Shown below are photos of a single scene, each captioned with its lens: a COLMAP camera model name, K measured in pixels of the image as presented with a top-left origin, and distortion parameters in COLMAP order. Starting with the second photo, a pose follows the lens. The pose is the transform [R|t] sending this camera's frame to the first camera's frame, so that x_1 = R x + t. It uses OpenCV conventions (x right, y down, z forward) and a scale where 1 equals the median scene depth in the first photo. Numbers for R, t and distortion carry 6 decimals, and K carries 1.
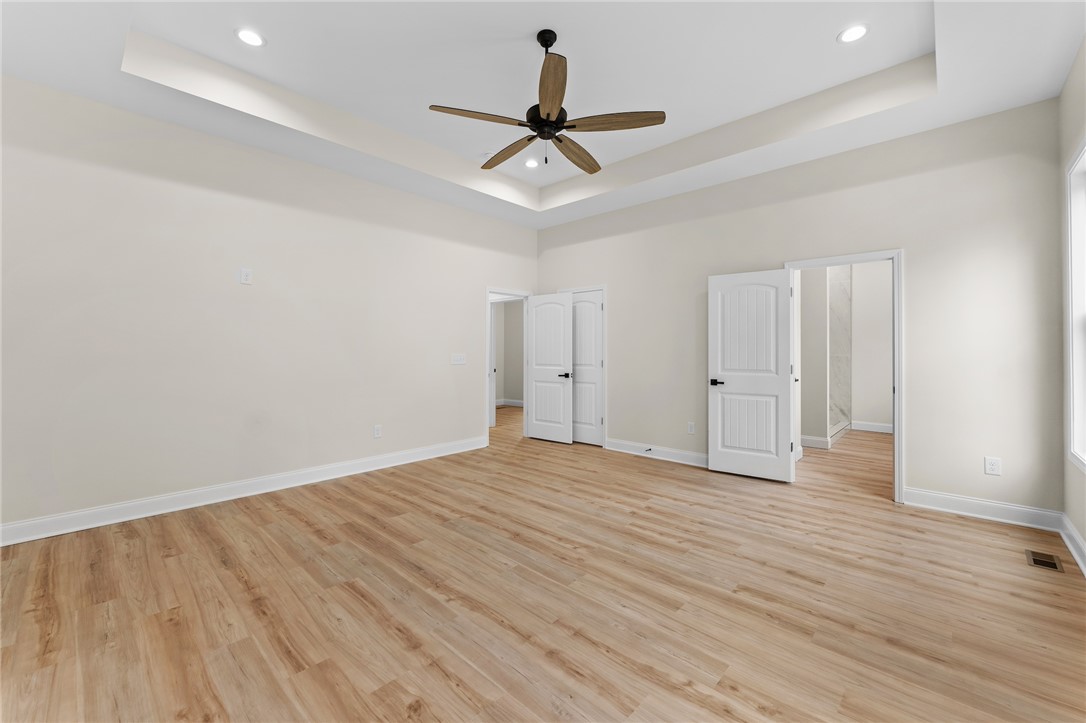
lens RADIAL K [[434.4, 0, 543.0], [0, 434.4, 361.5], [0, 0, 1]] dist [0.000479, 0.000033]
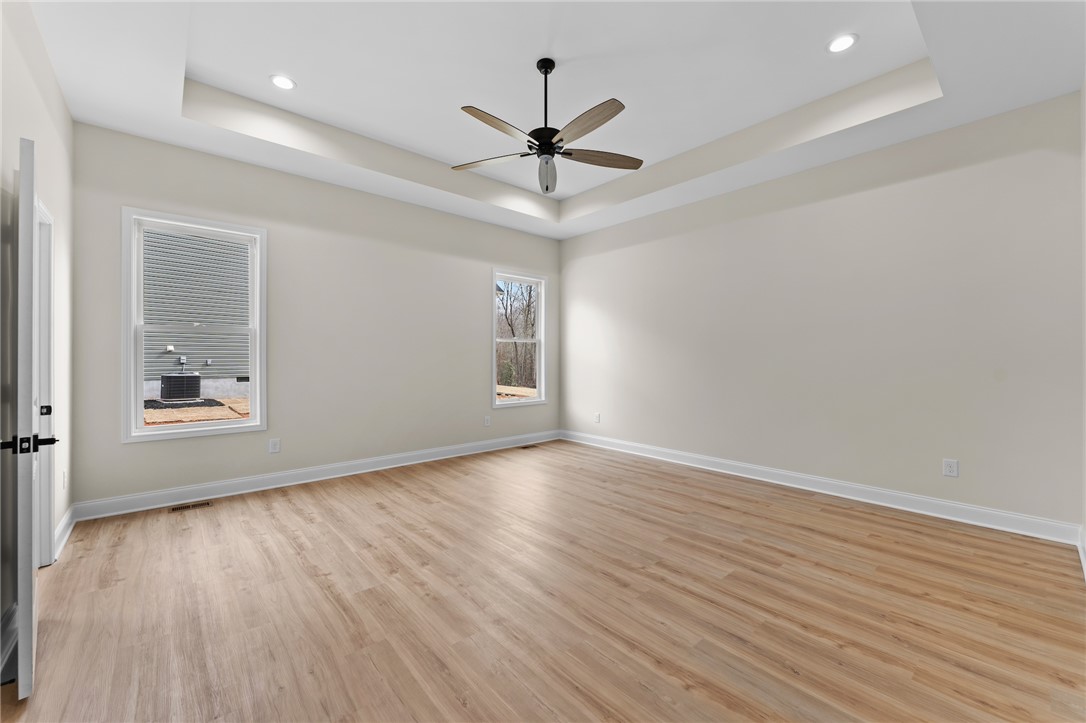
lens RADIAL K [[434.4, 0, 543.0], [0, 434.4, 361.5], [0, 0, 1]] dist [0.000479, 0.000033]
pose [[-0.994560, -0.003513, 0.104104, -0.093959], [0.000158, 0.999379, 0.035238, -0.047466], [-0.104163, 0.035063, -0.993942, 1.949904]]
